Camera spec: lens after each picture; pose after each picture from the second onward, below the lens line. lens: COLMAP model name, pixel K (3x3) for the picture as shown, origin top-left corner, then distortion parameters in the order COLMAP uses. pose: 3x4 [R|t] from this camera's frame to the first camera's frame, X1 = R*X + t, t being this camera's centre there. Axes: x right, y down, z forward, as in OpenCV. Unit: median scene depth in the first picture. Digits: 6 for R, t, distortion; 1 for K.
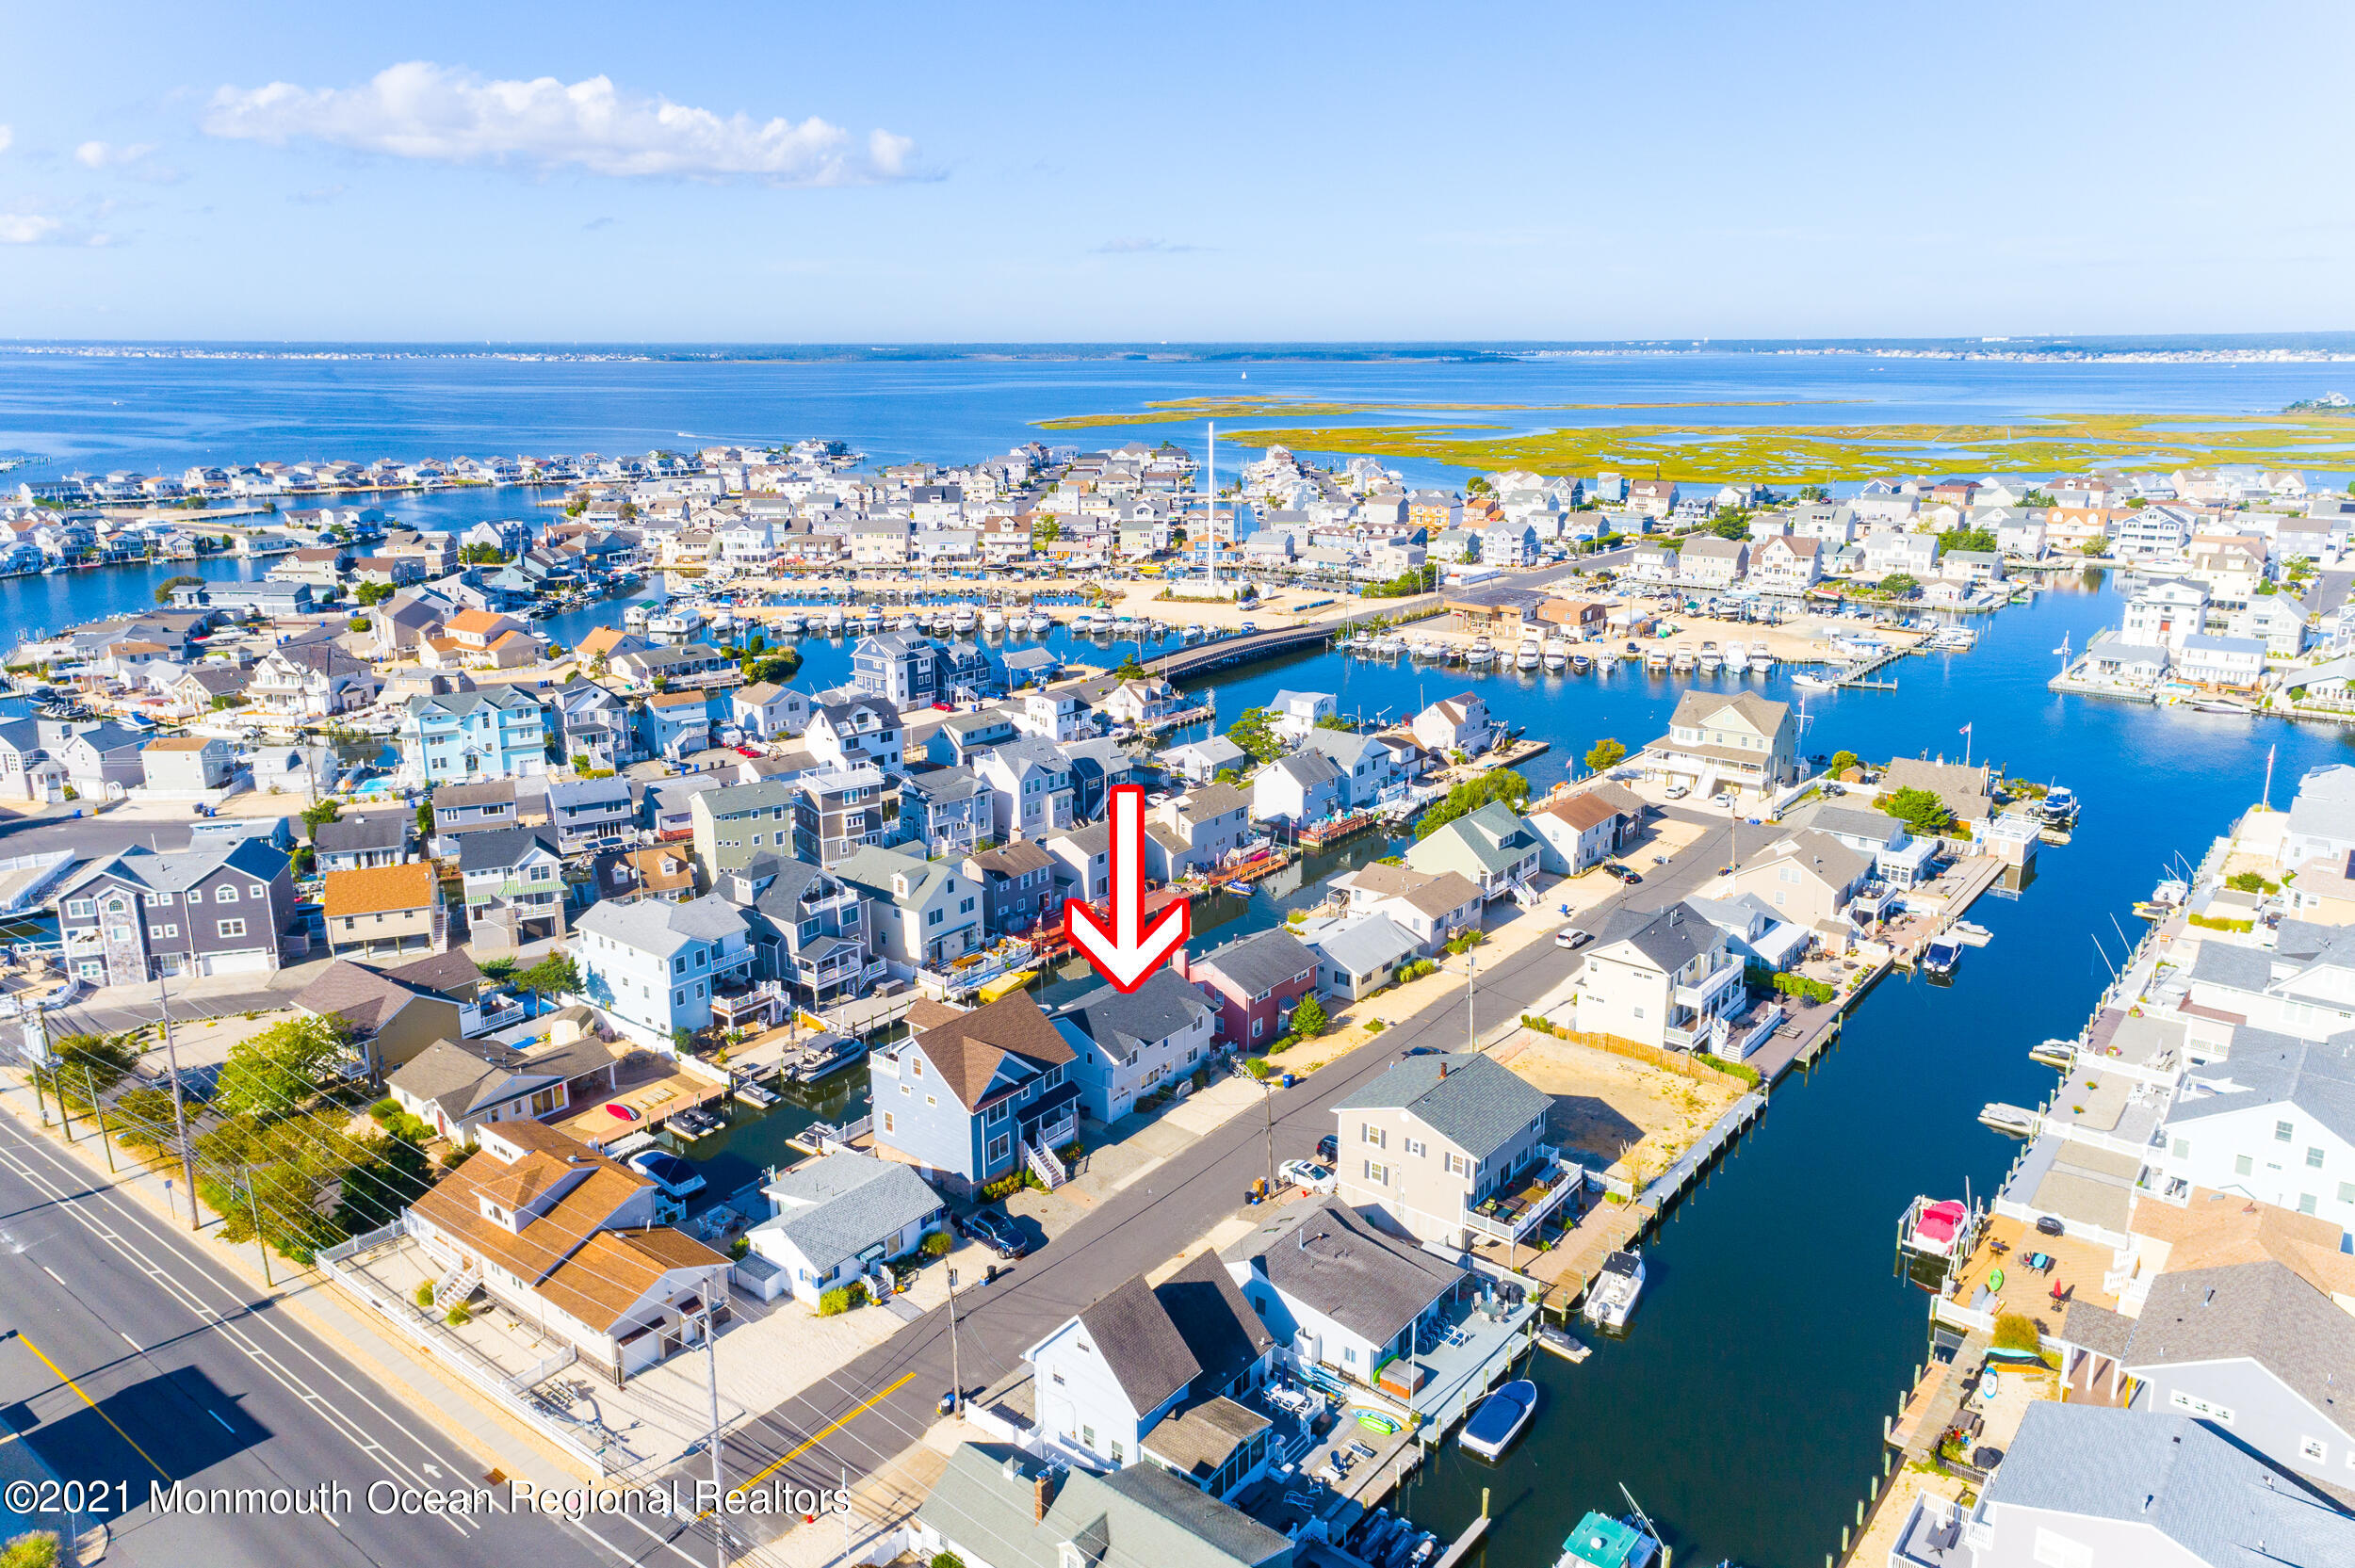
lens RADIAL K [[1600.8, 0, 1167.8], [0, 1600.8, 779.7], [0, 0, 1]] dist [0.036603, 0.004293]
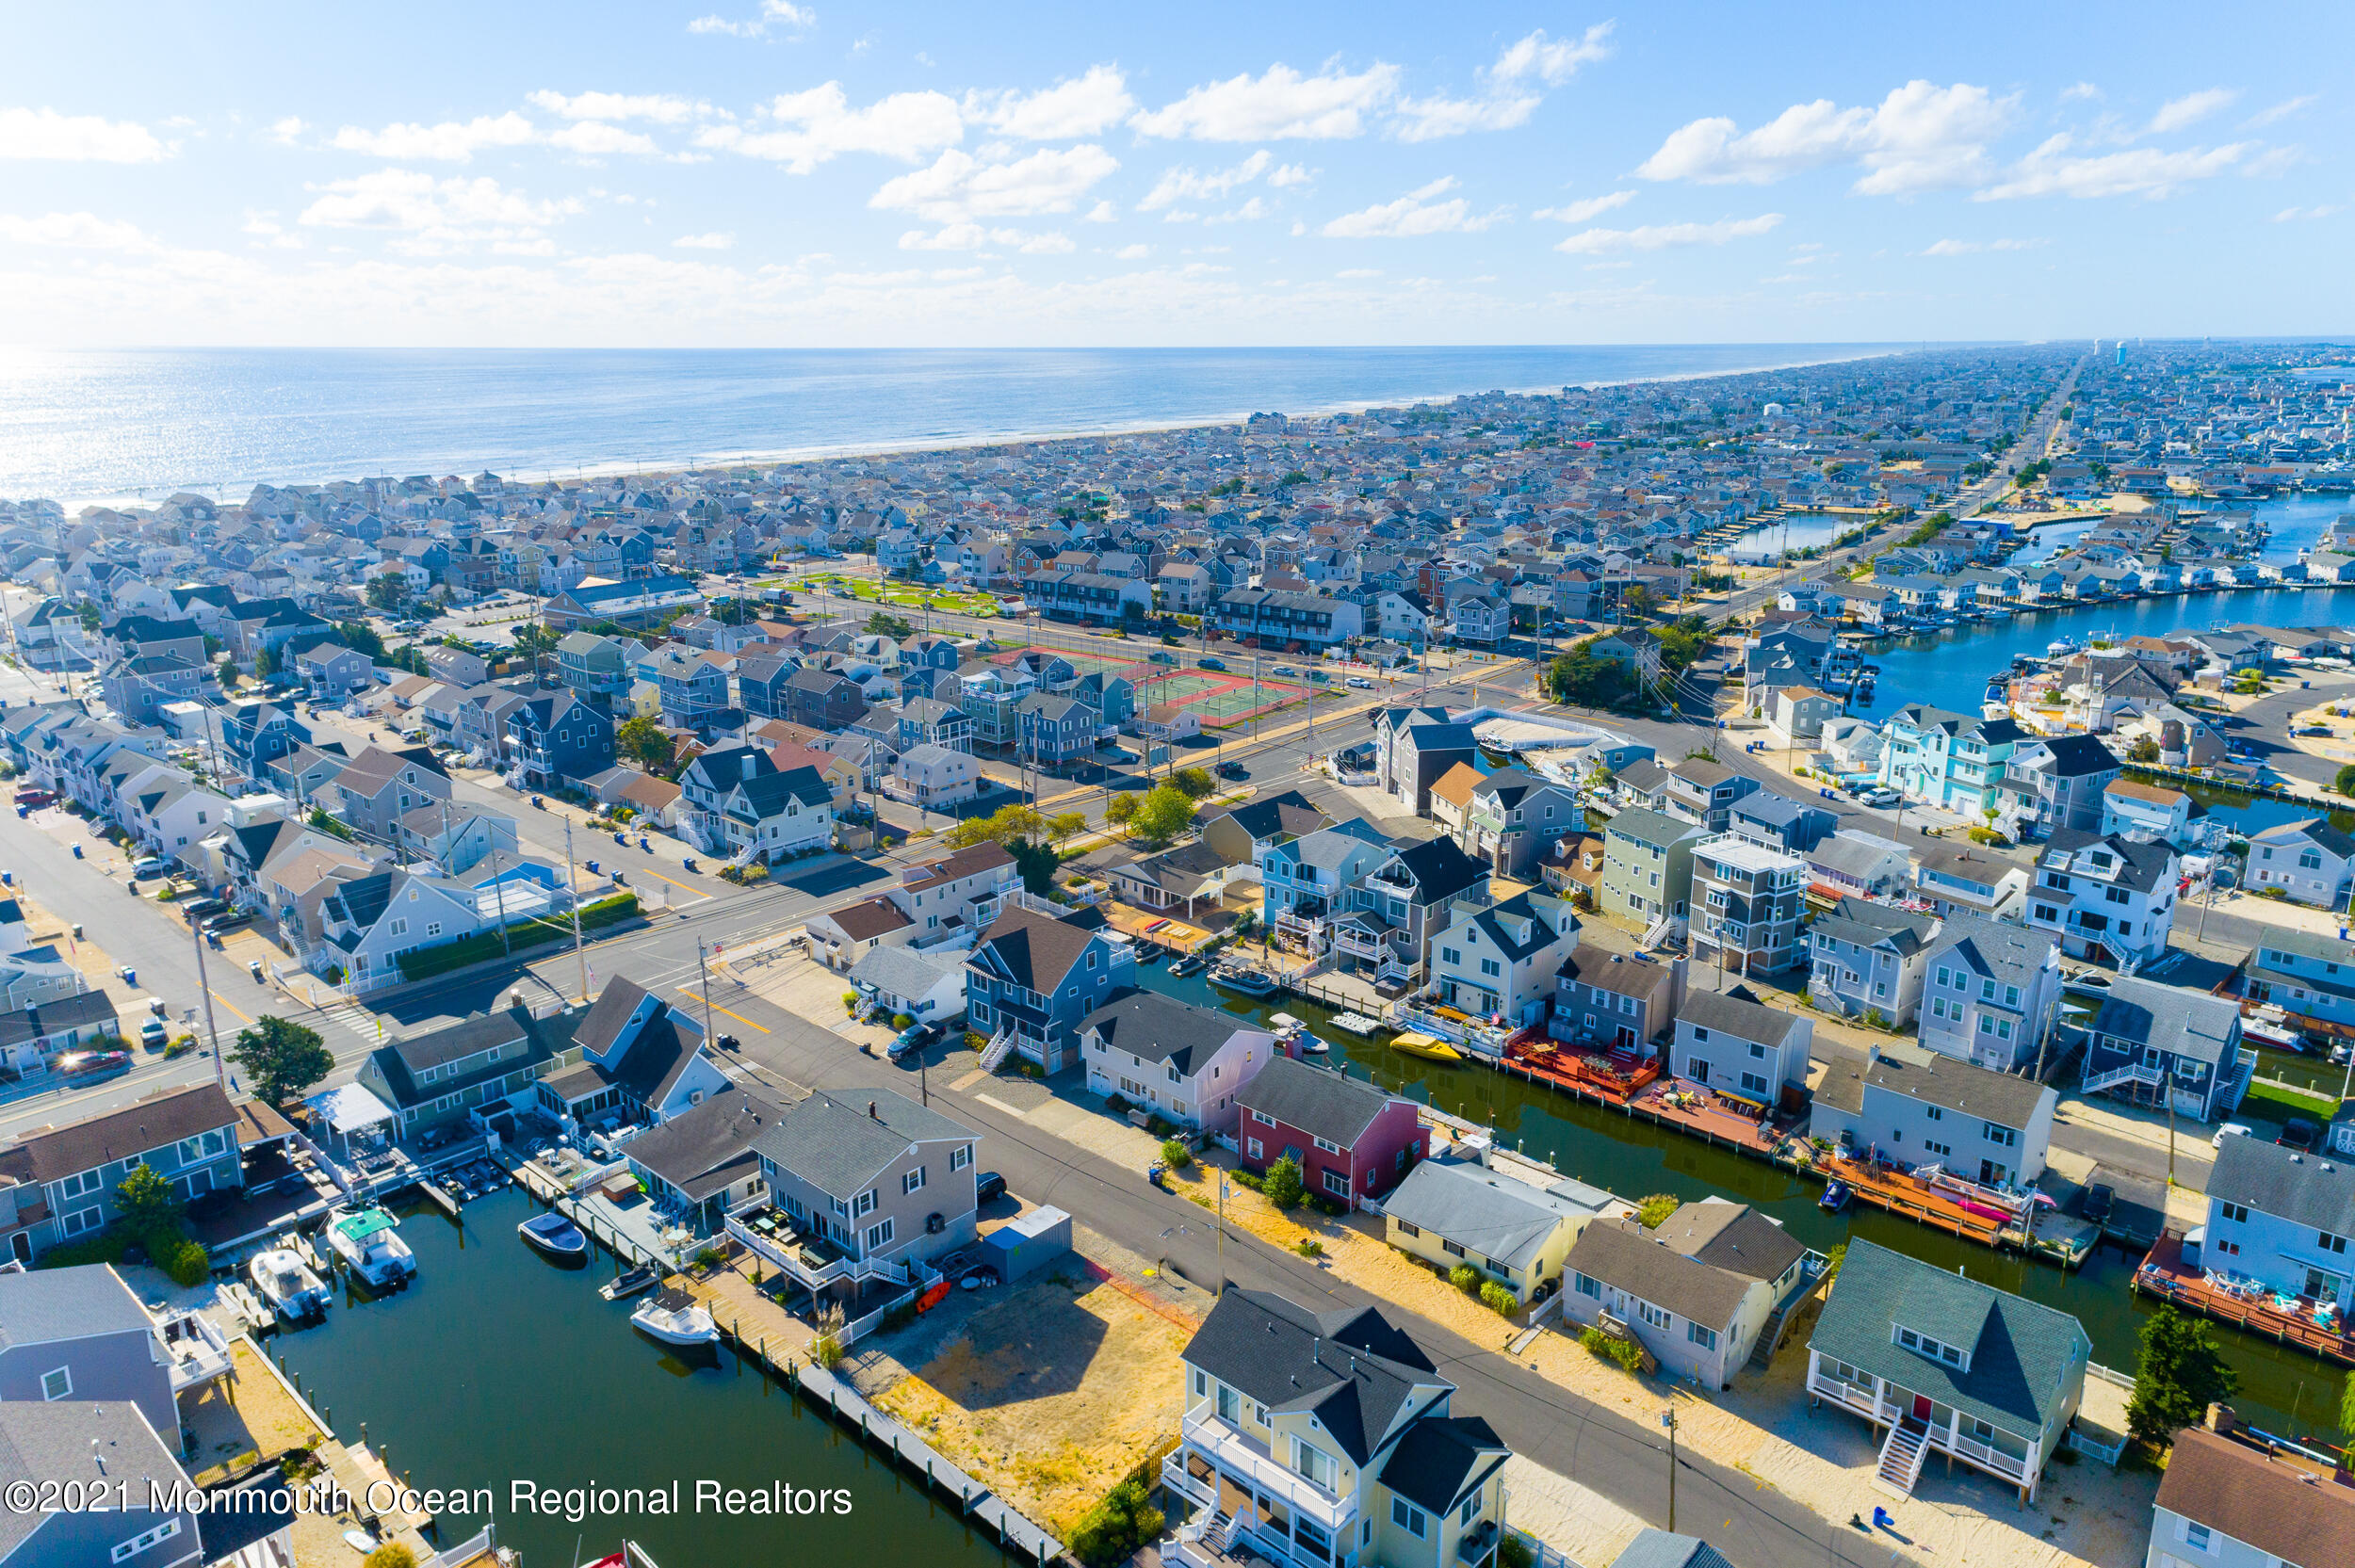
lens RADIAL K [[1600.8, 0, 1167.8], [0, 1600.8, 779.7], [0, 0, 1]] dist [0.036603, 0.004293]
pose [[-0.076132, 0.266733, -0.960759, 0.370992], [-0.259571, 0.925030, 0.277383, -0.113910], [0.962718, 0.270503, -0.001188, 0.398525]]
